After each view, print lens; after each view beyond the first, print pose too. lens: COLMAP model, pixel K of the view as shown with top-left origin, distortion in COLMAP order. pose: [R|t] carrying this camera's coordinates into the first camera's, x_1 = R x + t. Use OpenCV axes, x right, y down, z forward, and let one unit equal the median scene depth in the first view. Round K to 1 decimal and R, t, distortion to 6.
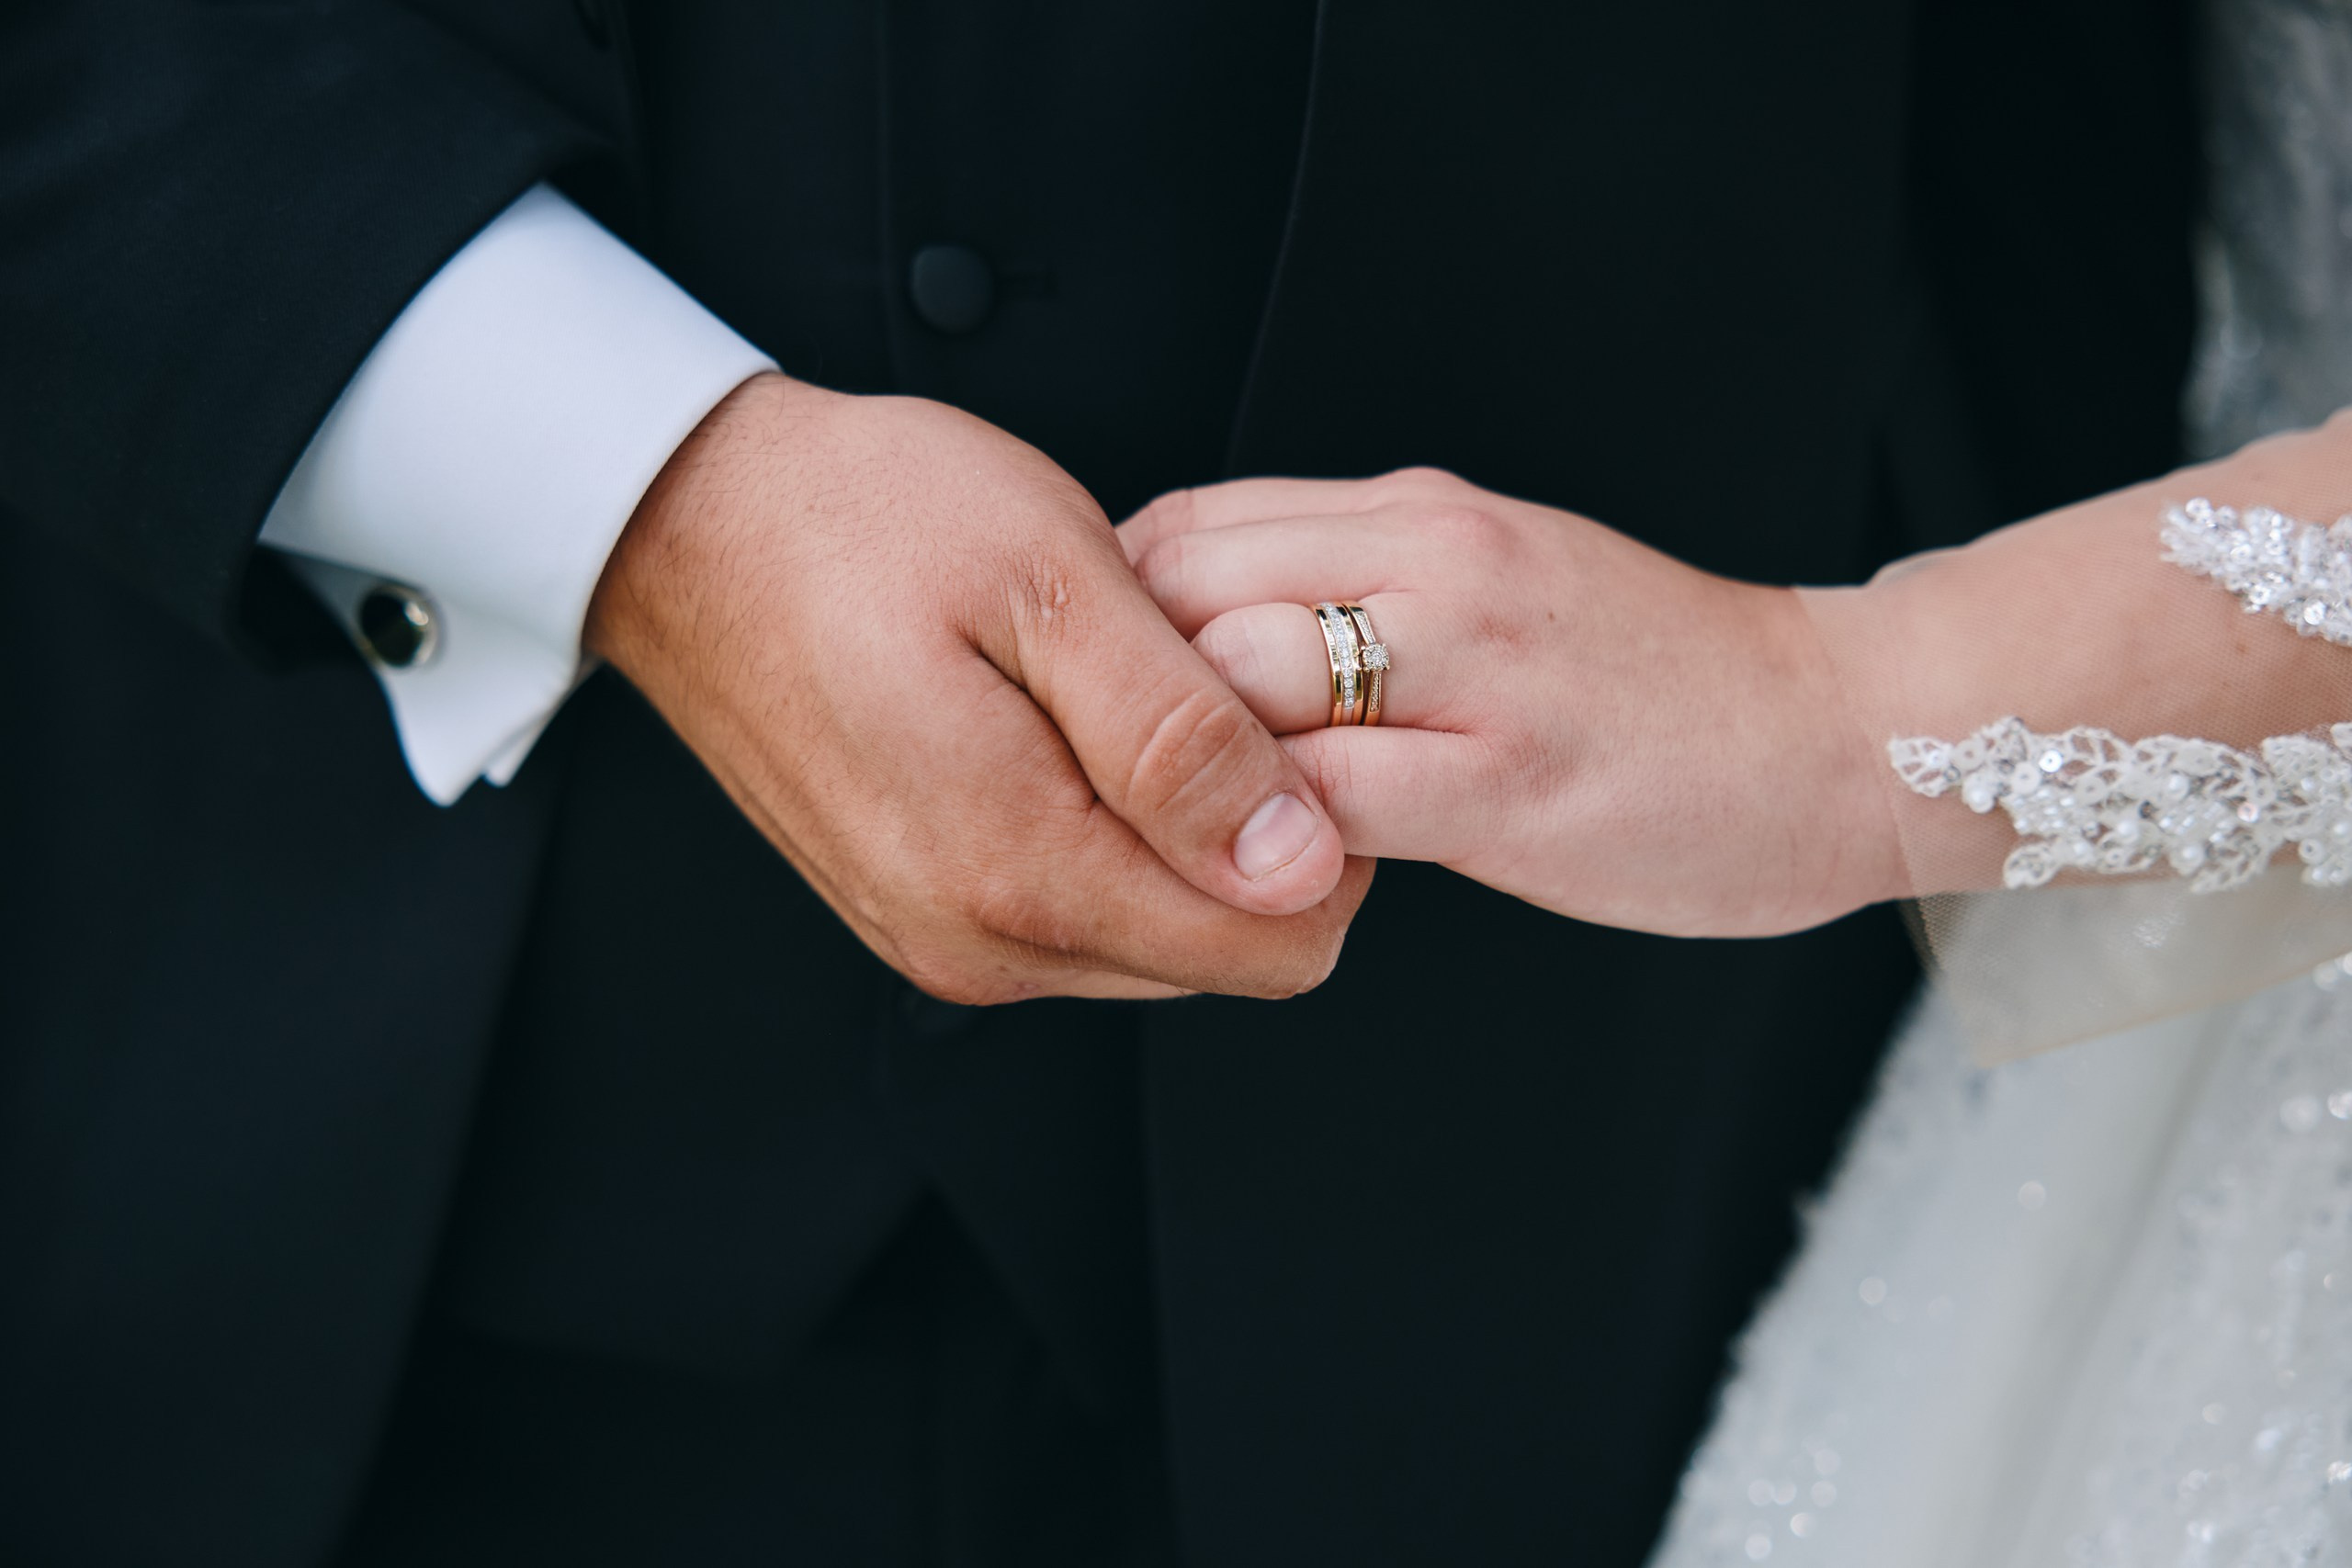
lens RADIAL K [[4765.4, 0, 1177.0], [0, 4765.4, 785.0], [0, 0, 1]] dist [-0.104711, 0.000000]
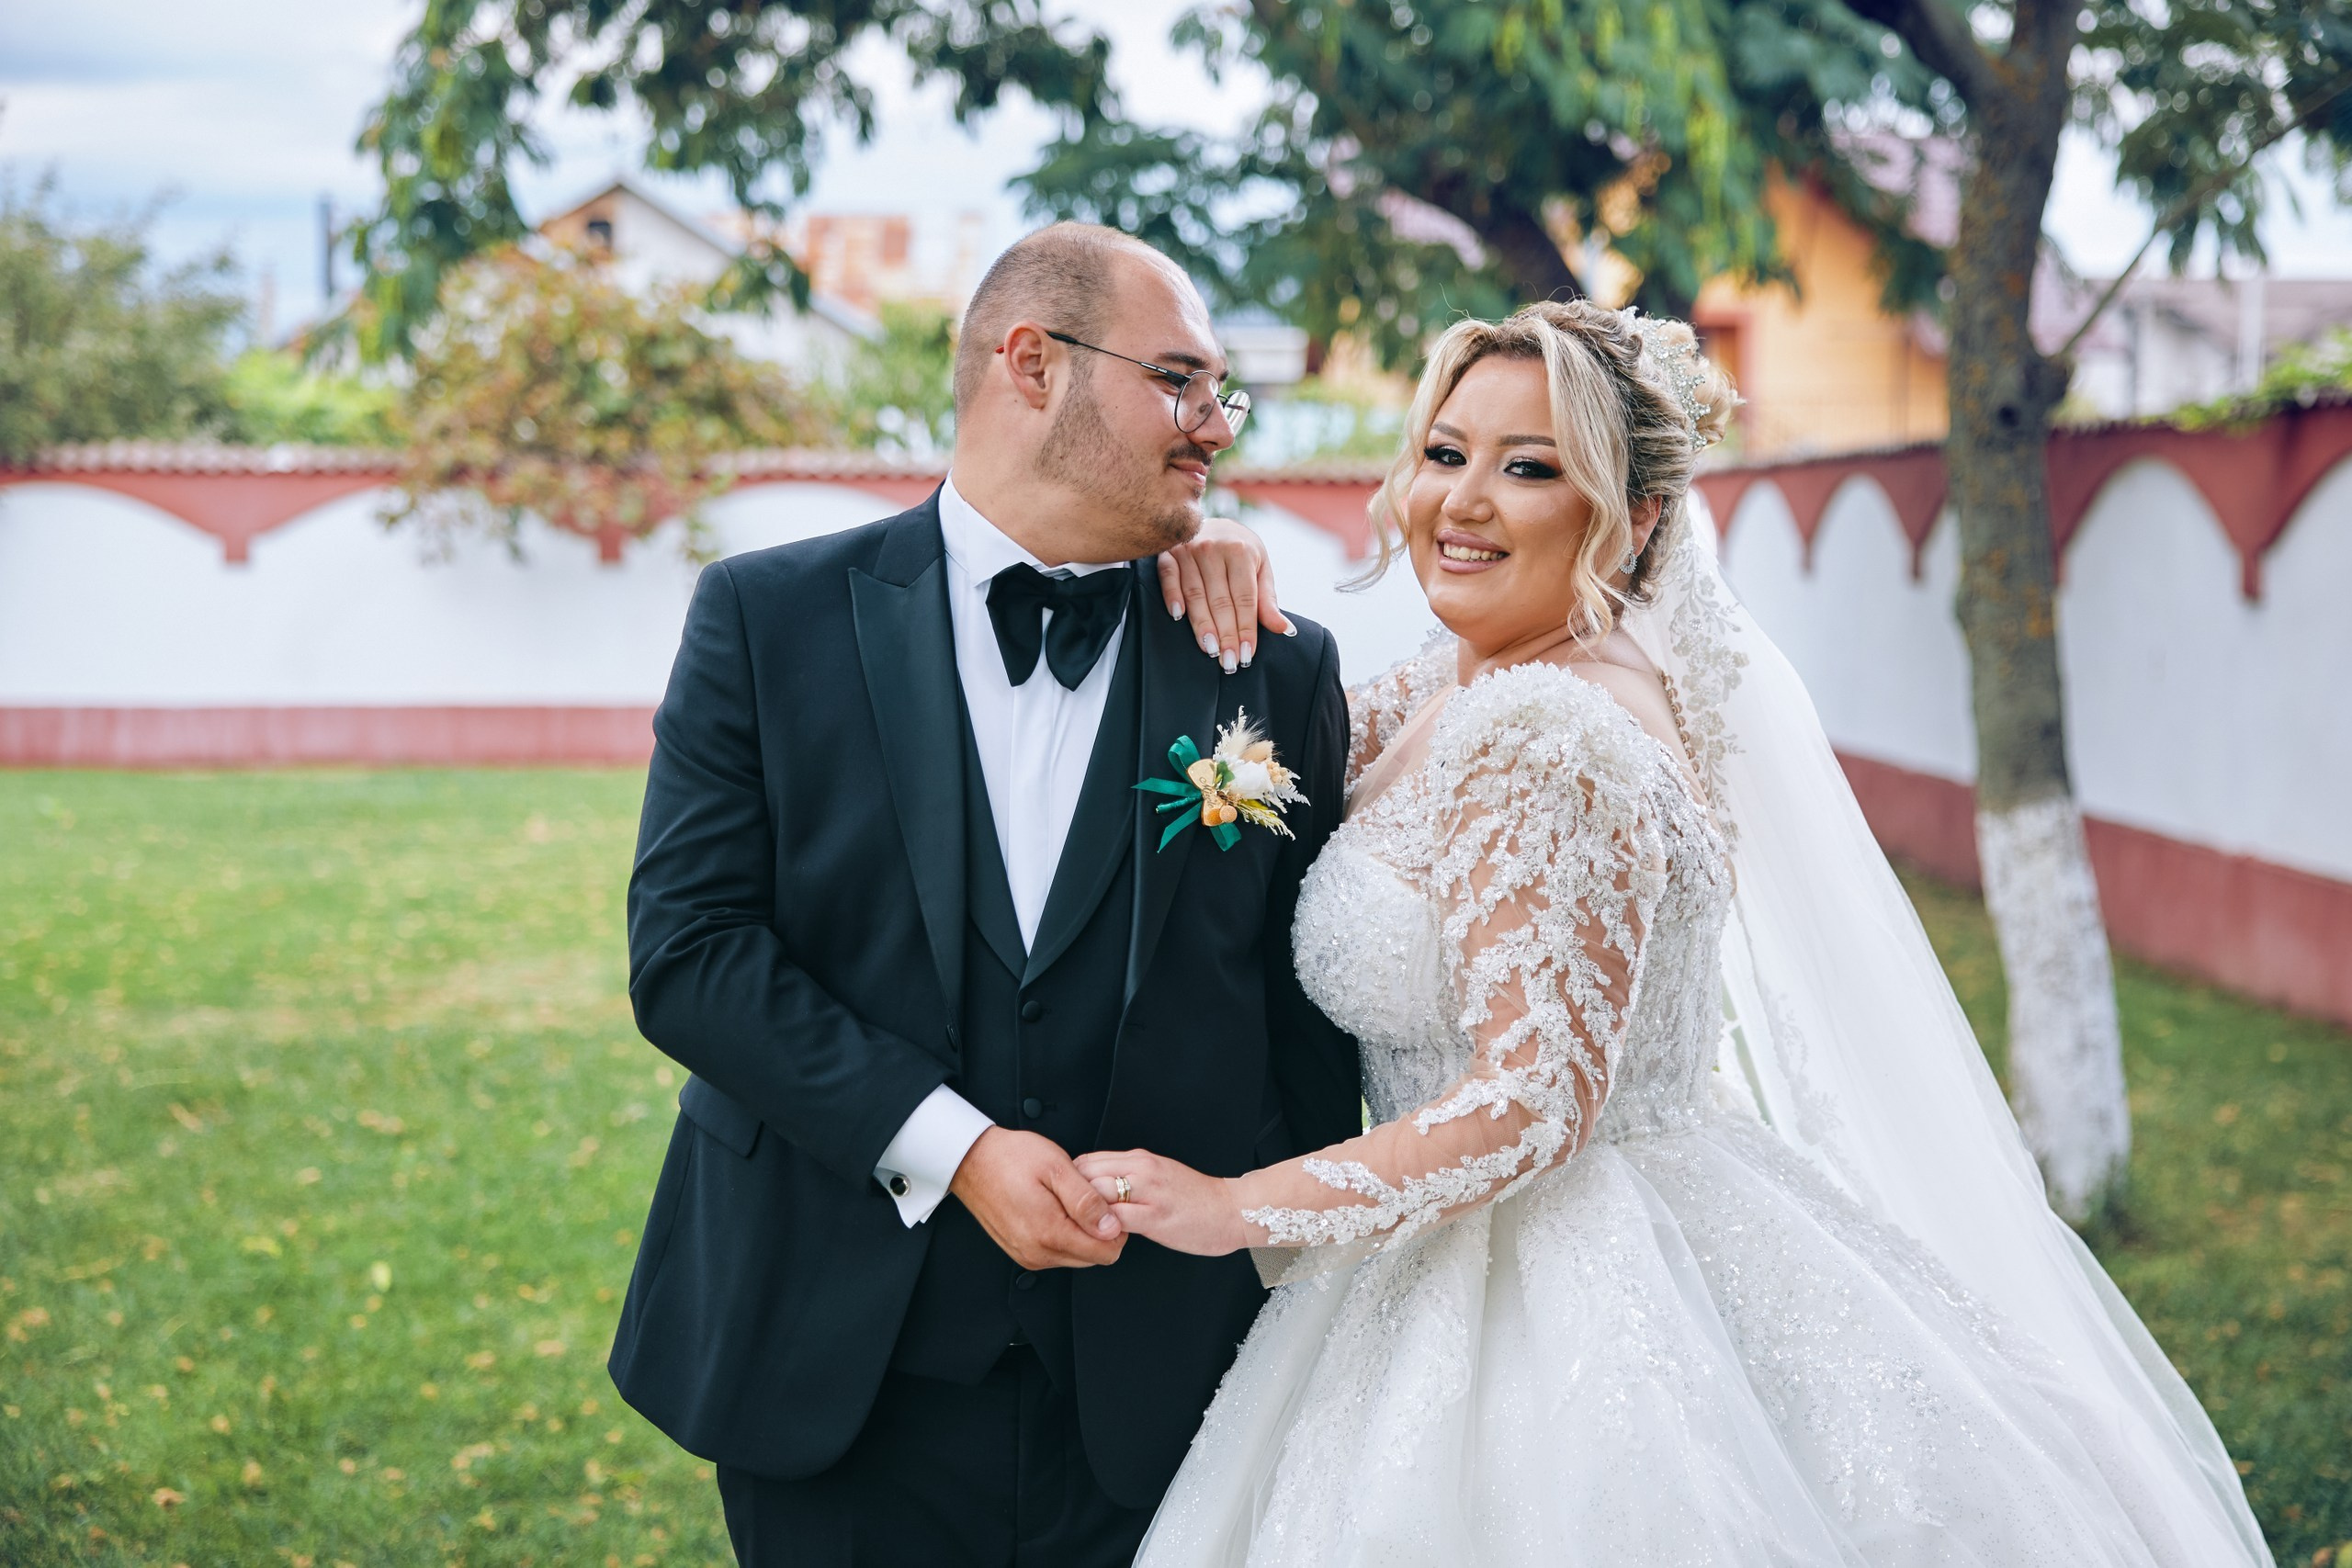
lens RADIAL K [[3725.7, 0, 1187.4], [0, 3725.7, 786.8], [0, 0, 1]] dist [0.077534, 0.000000]
pose [[0.998842, 0.021794, 0.042901, -0.062921], [-0.012448, 0.978234, -0.207130, 0.331366], [-0.046481, 0.206356, 0.977372, -2.542603]]
